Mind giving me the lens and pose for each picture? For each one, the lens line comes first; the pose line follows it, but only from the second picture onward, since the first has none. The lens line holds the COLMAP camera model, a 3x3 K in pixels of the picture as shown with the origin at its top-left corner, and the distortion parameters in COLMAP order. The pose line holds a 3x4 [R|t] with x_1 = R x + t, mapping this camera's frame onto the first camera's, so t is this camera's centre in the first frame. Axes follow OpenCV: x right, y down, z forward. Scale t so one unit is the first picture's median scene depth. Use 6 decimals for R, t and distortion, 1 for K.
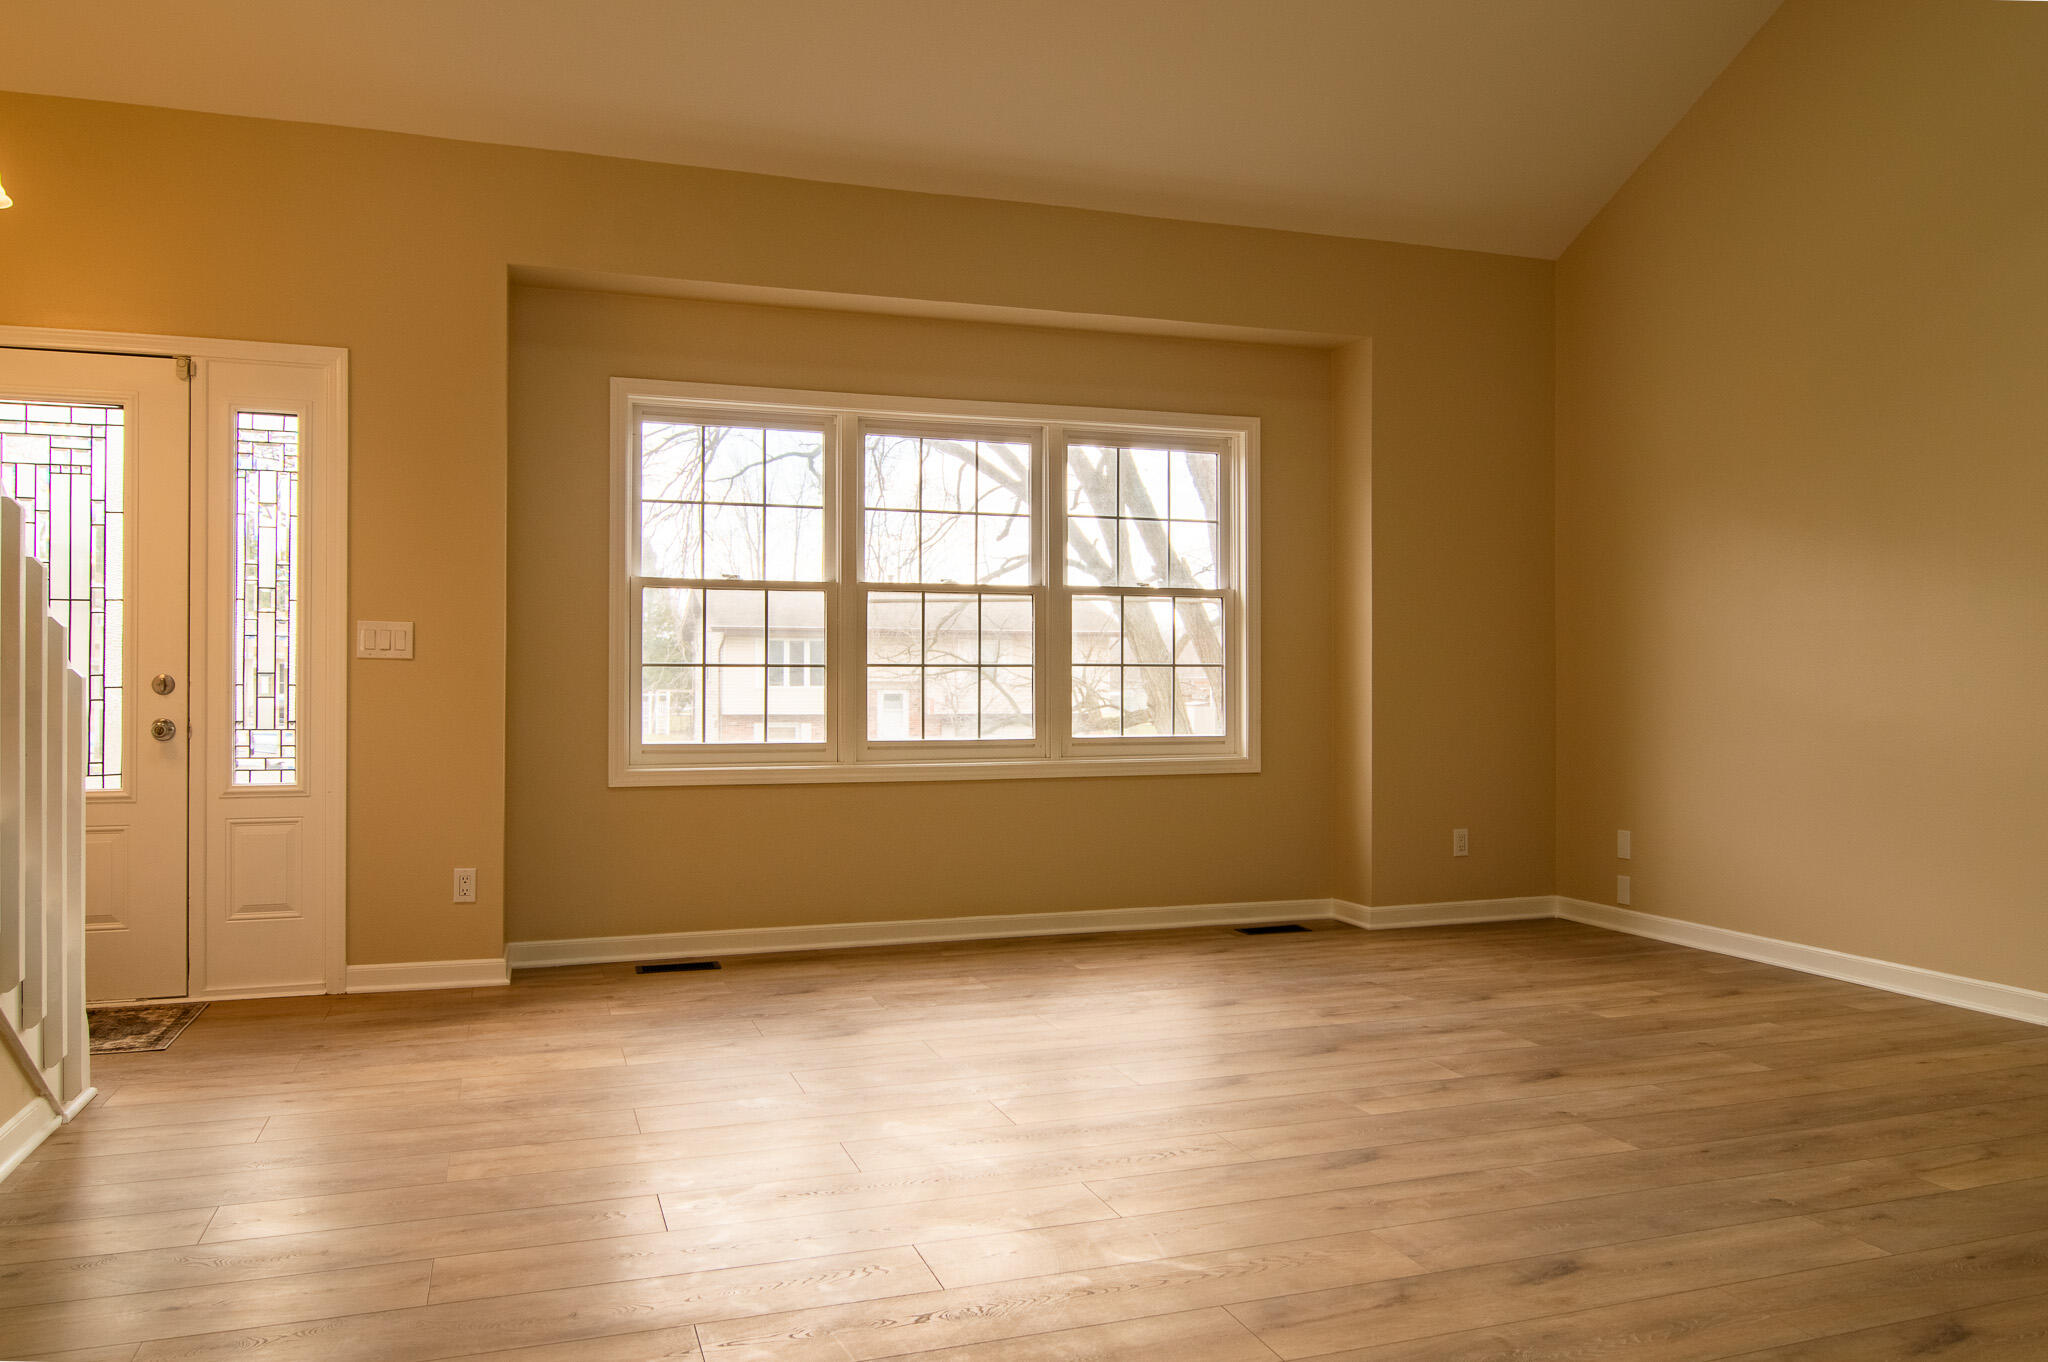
lens RADIAL K [[1403.0, 0, 1024.0], [0, 1403.0, 681.0], [0, 0, 1]] dist [0.003270, 0.002136]
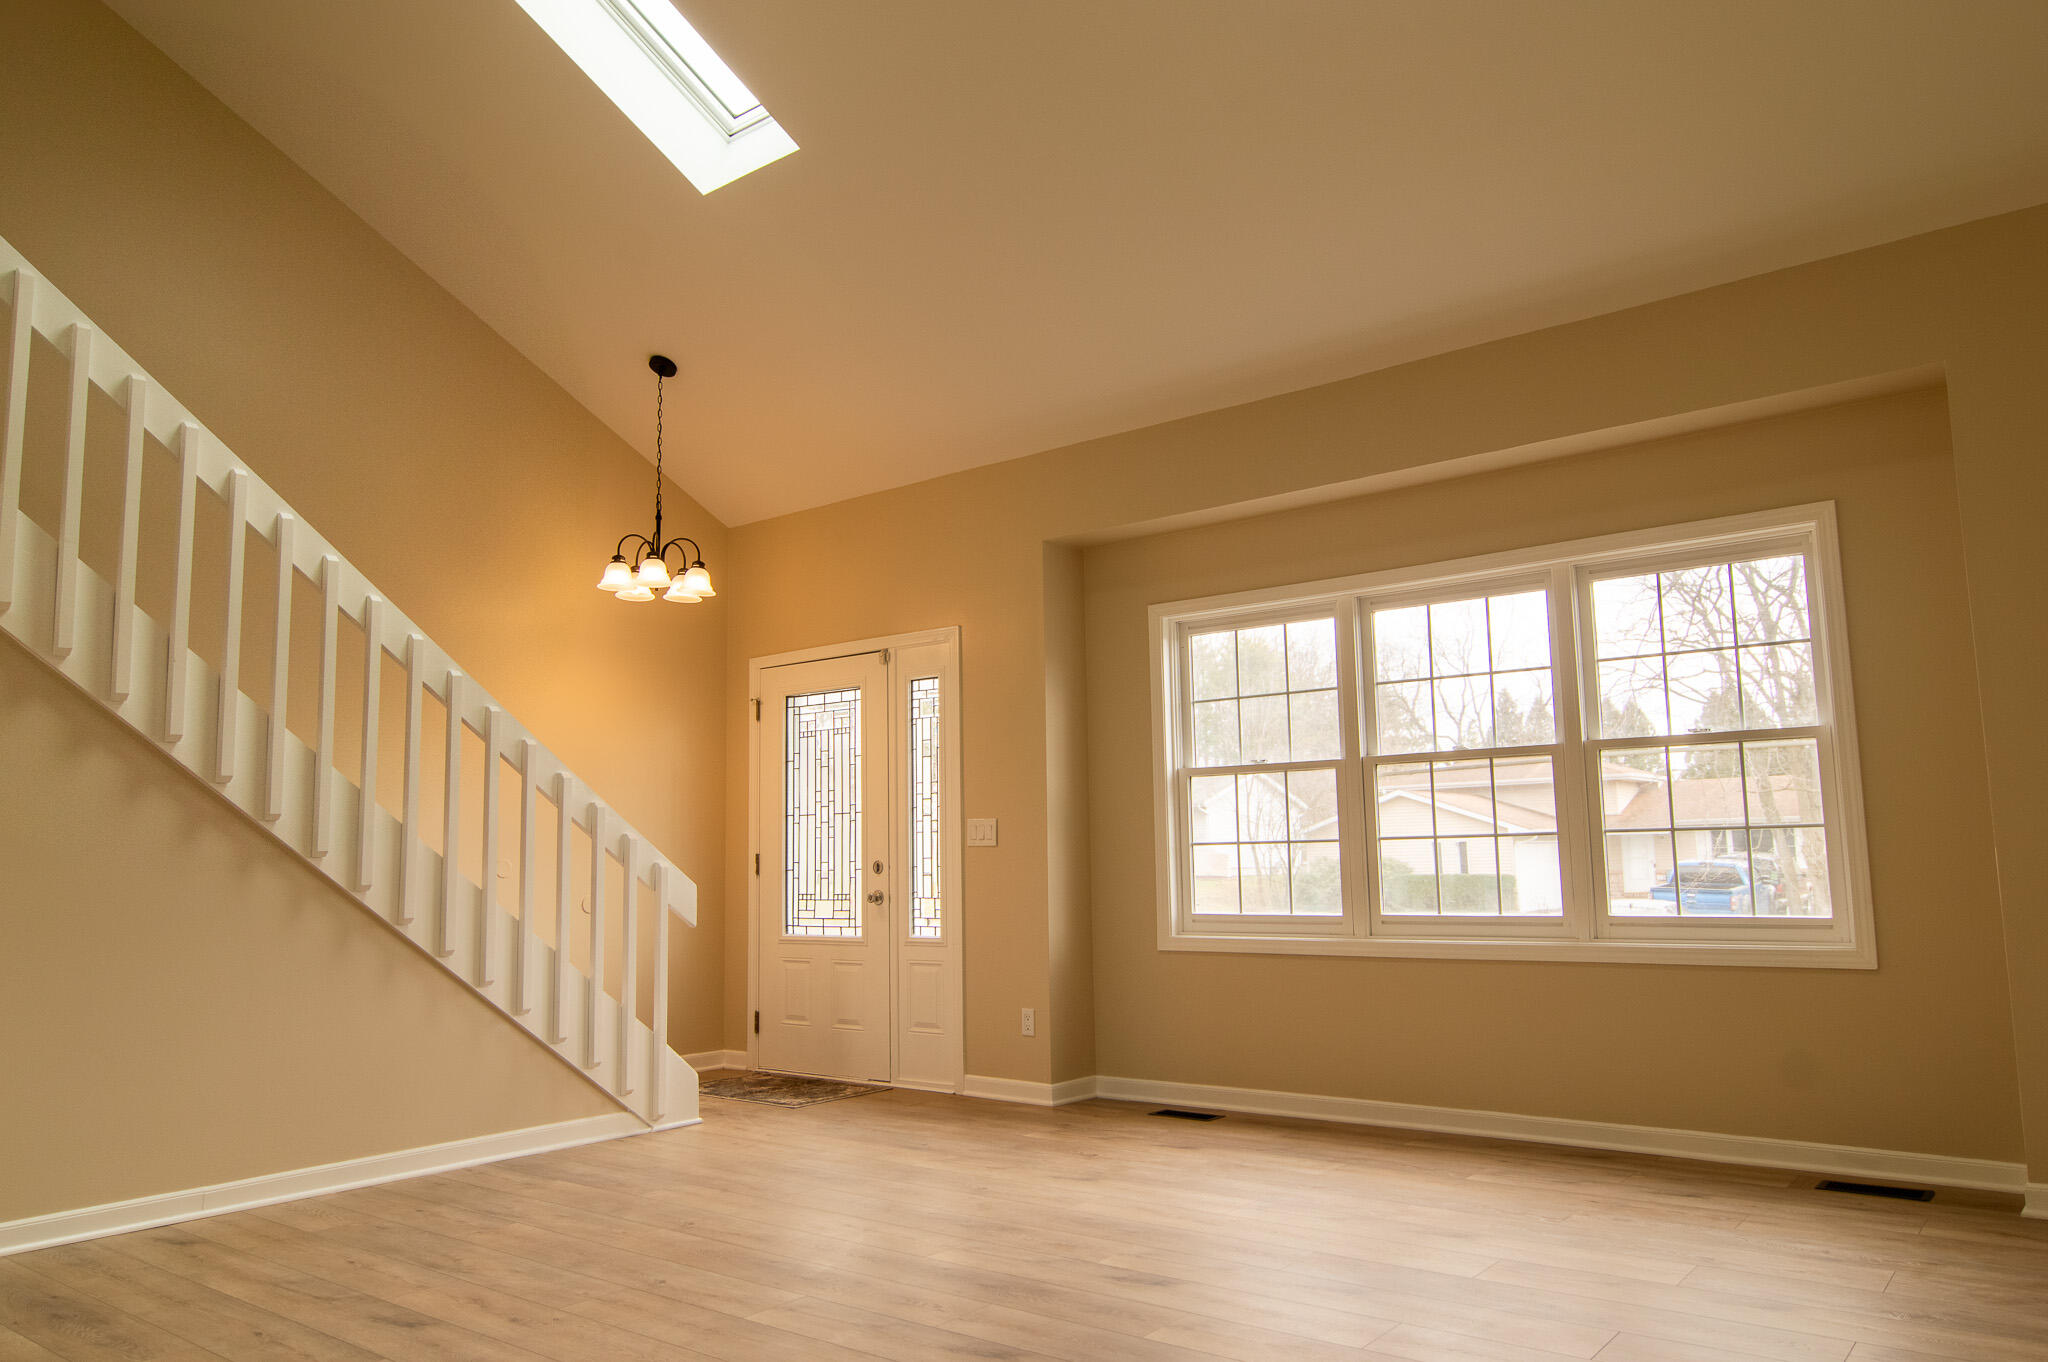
lens RADIAL K [[1454.2, 0, 1024.0], [0, 1454.2, 681.0], [0, 0, 1]] dist [0.026016, 0.001080]
pose [[0.552923, -0.113035, -0.825530, 0.733235], [0.022670, 0.992430, -0.120703, -0.003628], [0.832924, 0.048025, 0.551300, 0.244416]]
